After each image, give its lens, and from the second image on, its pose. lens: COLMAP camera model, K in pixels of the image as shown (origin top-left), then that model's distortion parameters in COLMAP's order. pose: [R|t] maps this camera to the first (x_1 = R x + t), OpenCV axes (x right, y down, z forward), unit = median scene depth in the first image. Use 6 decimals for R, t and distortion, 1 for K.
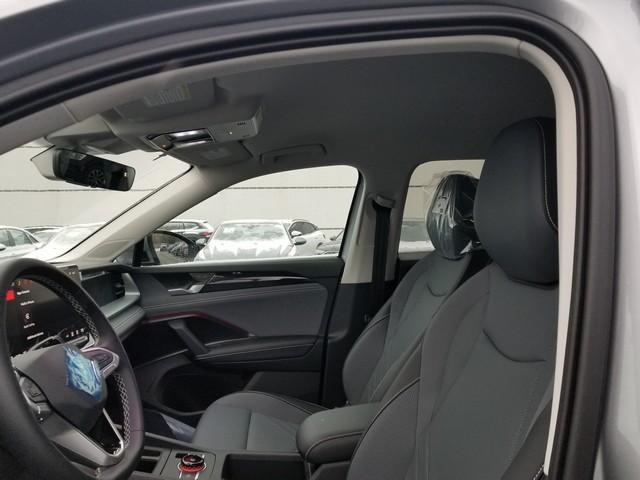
lens RADIAL K [[483.6, 0, 320.2], [0, 483.6, 250.0], [0, 0, 1]] dist [0.083700, -0.087912]
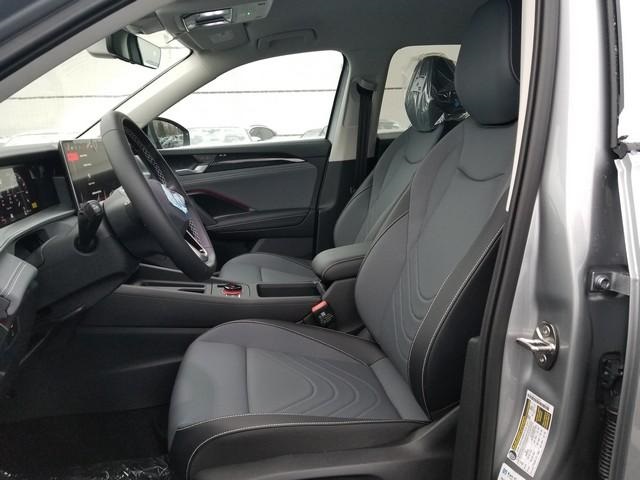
lens RADIAL K [[483.6, 0, 320.2], [0, 483.6, 250.0], [0, 0, 1]] dist [0.083700, -0.087912]
pose [[0.995284, -0.039024, 0.088811, -0.093320], [0.022354, 0.983139, 0.181488, 0.070291], [-0.094396, -0.178647, 0.979375, -0.175173]]
